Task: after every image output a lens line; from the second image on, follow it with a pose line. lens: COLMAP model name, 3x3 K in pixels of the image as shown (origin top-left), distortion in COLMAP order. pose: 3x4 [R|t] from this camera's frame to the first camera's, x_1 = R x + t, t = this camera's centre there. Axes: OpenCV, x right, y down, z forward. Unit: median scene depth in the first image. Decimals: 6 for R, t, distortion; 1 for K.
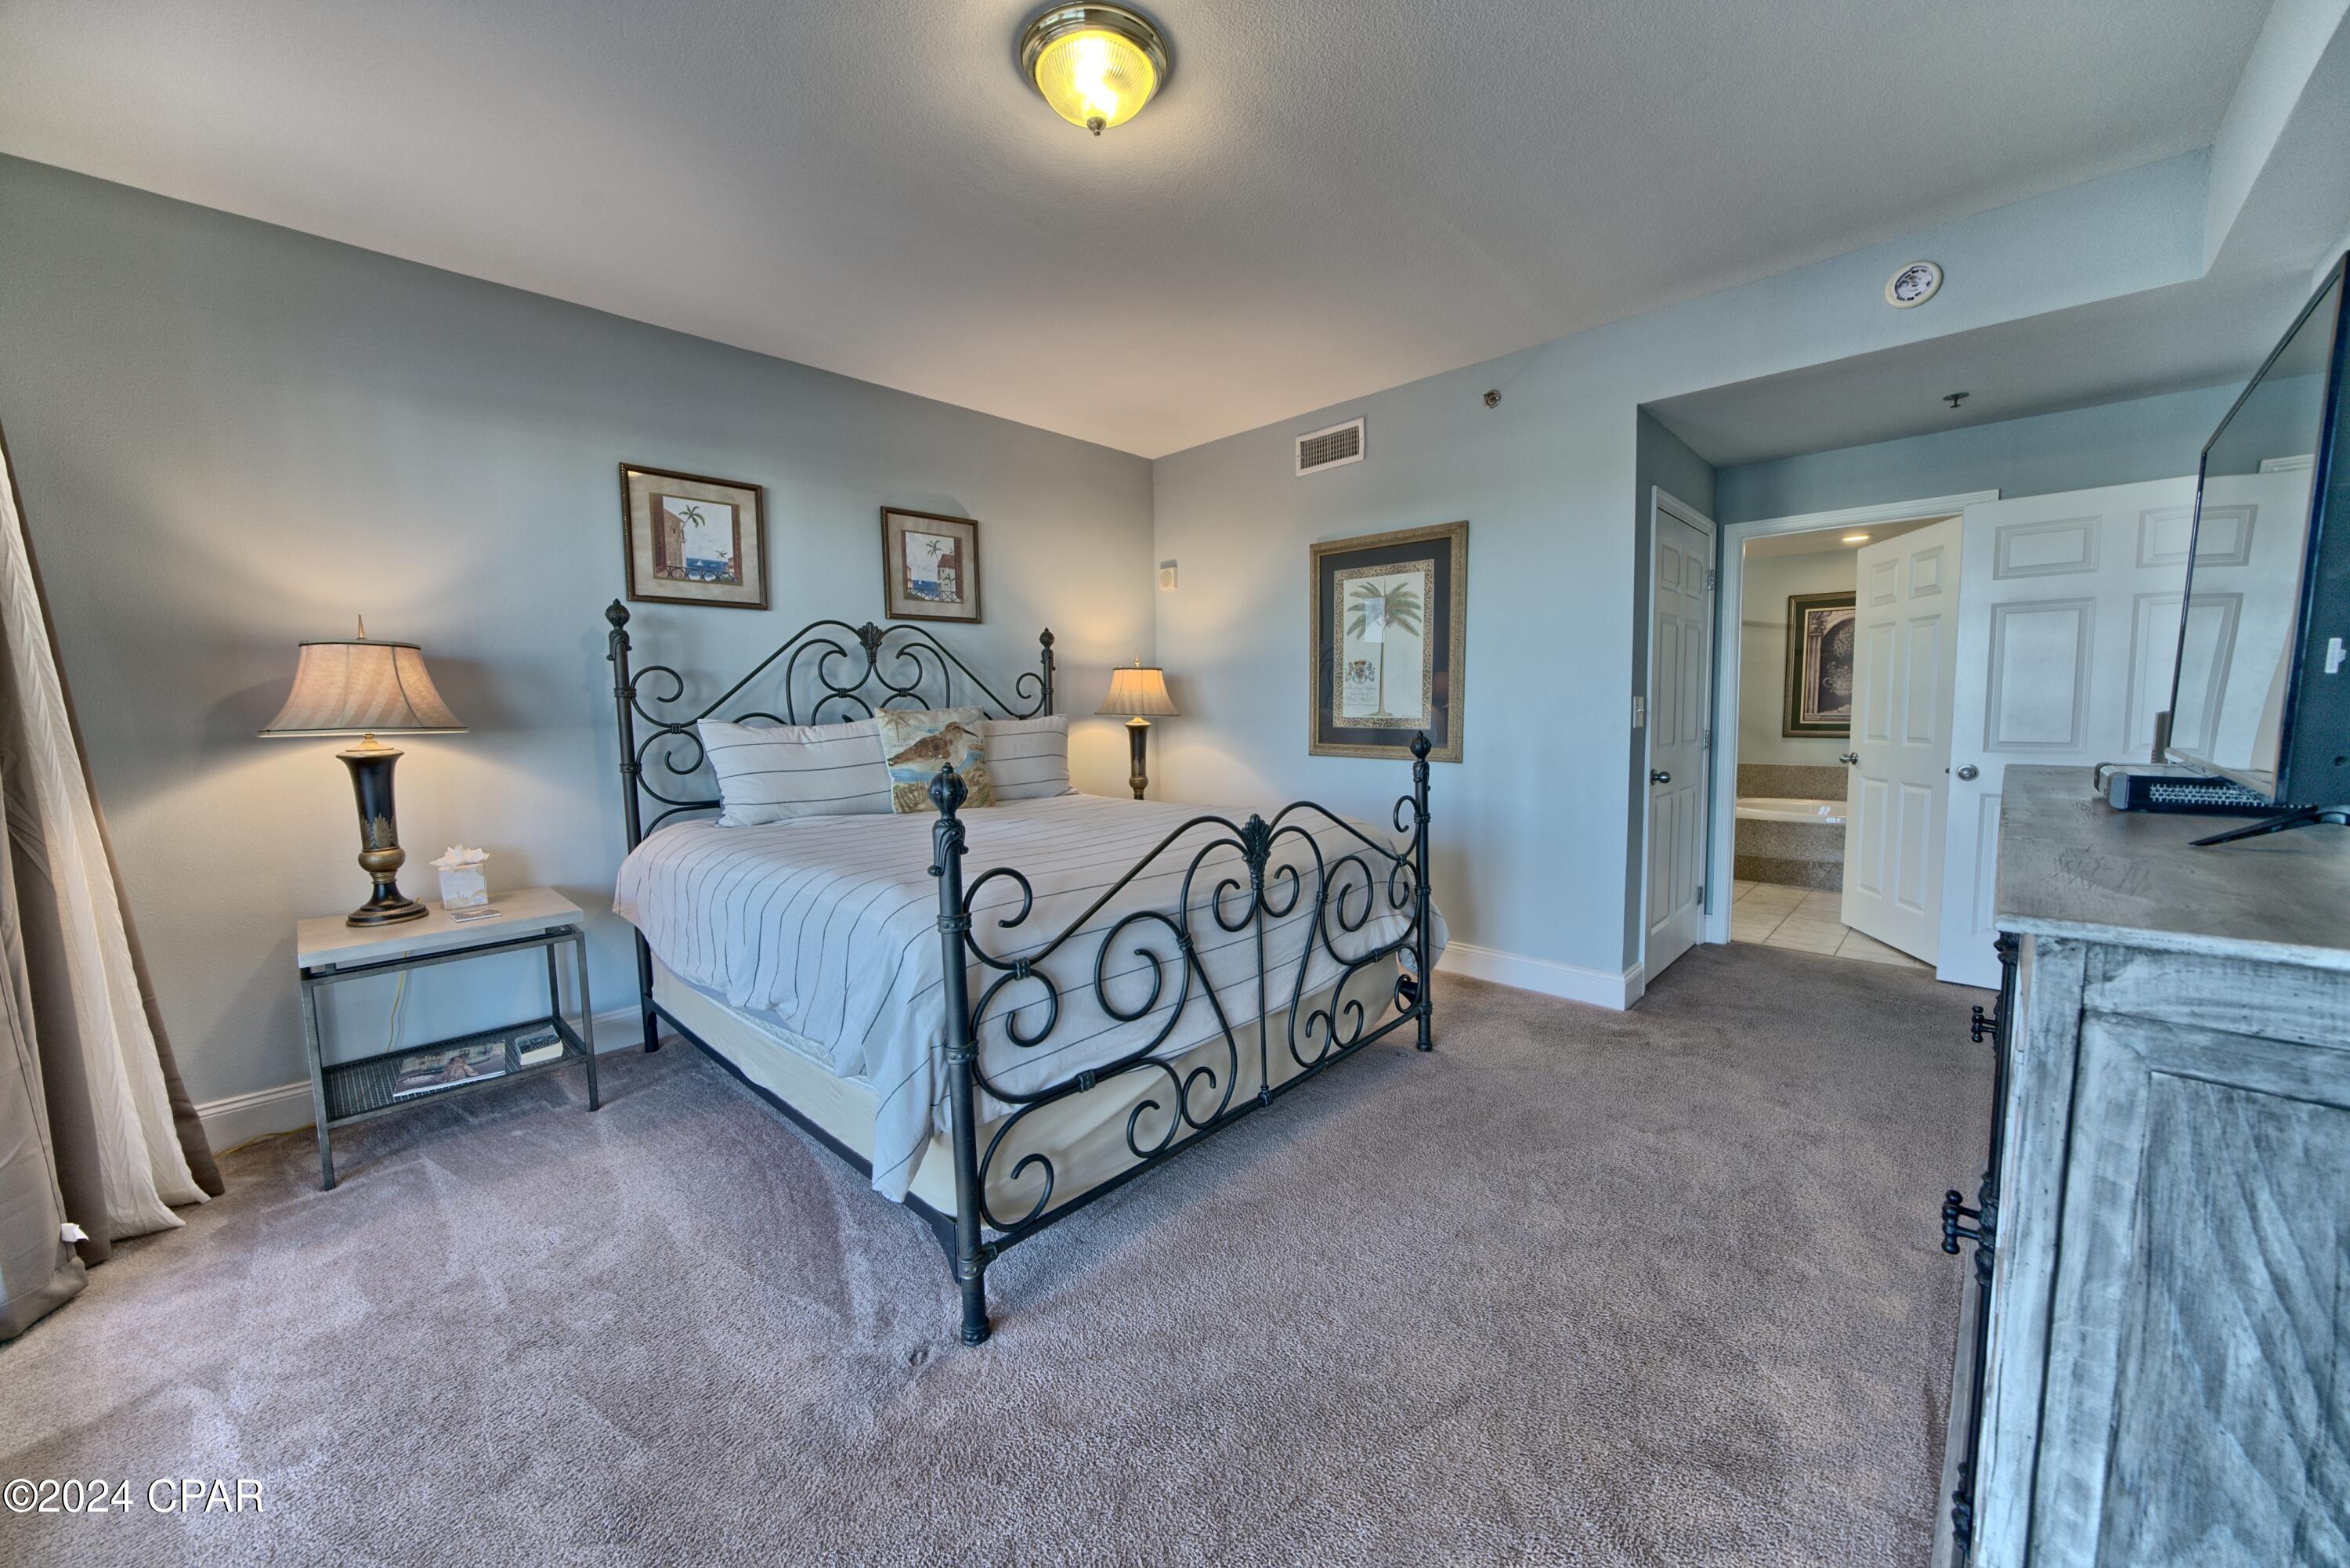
lens RADIAL K [[841.9, 0, 1175.0], [0, 841.9, 784.0], [0, 0, 1]] dist [-0.039930, 0.000006]
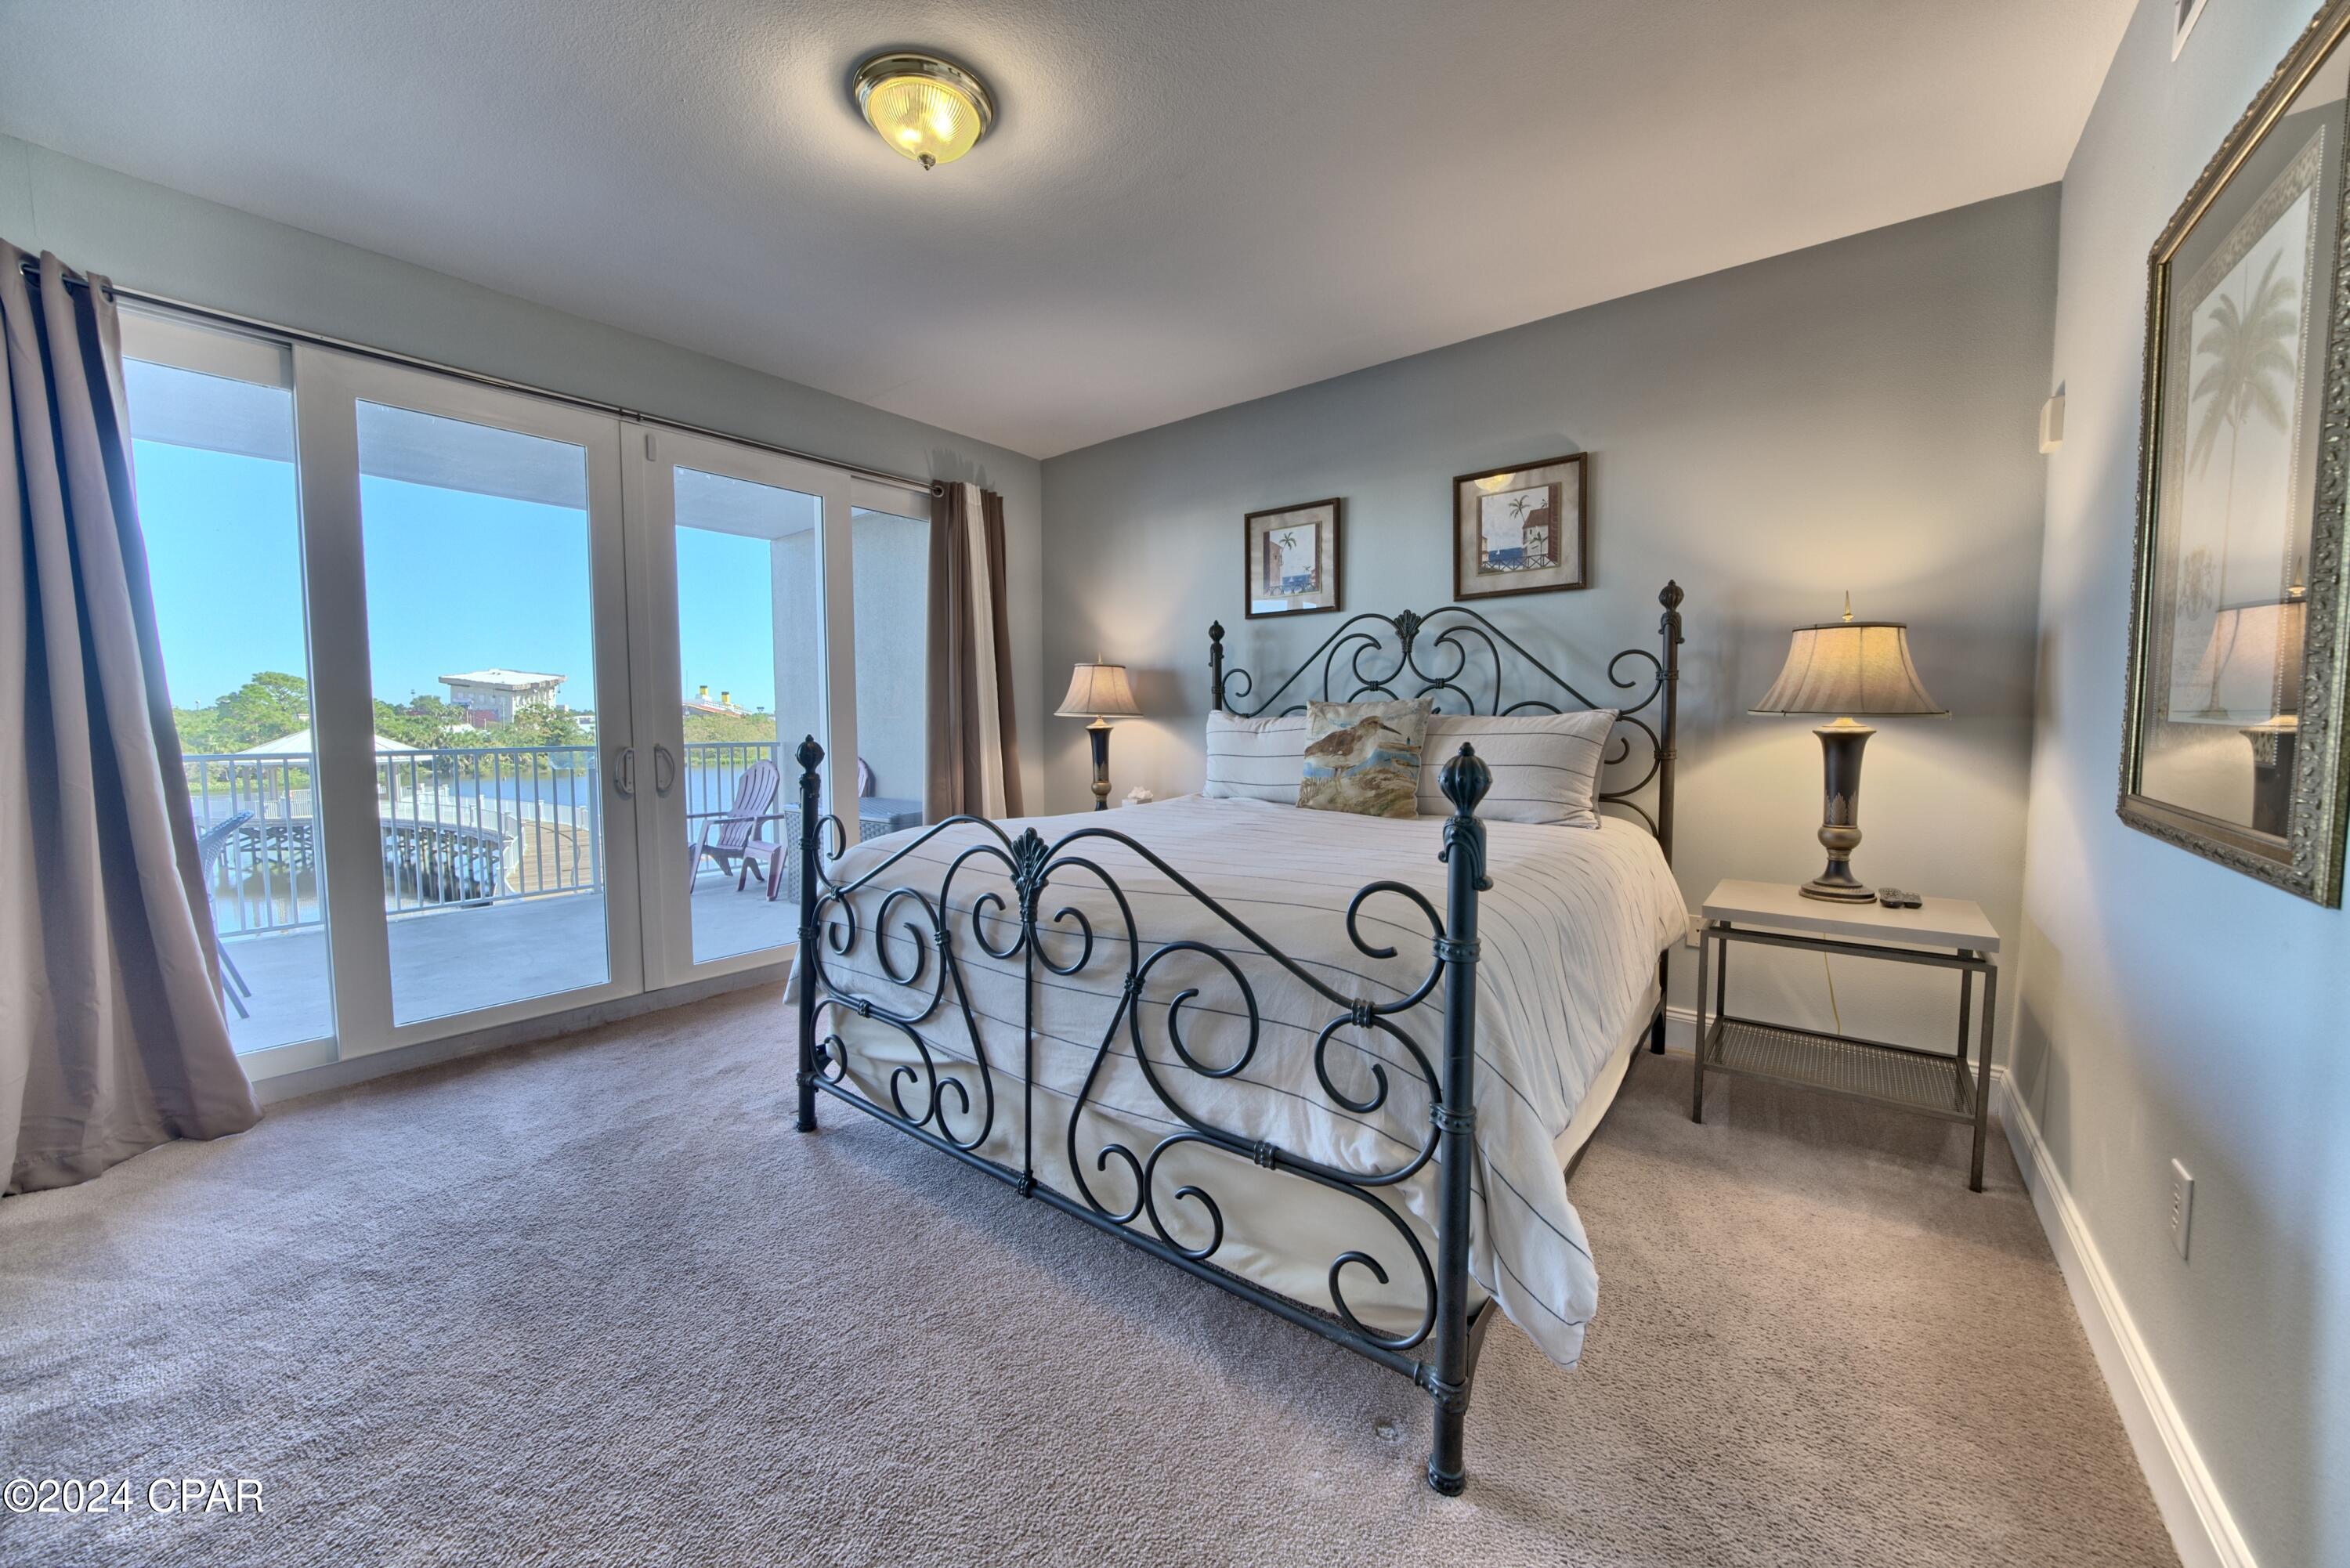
lens RADIAL K [[848.2, 0, 1170.3], [0, 848.2, 760.0], [0, 0, 1]] dist [0.001127, 0.000022]
pose [[0.093810, 0.070008, -0.993126, 0.588526], [-0.083949, 0.994528, 0.062177, -0.062747], [0.992045, 0.077539, 0.099174, 0.662741]]
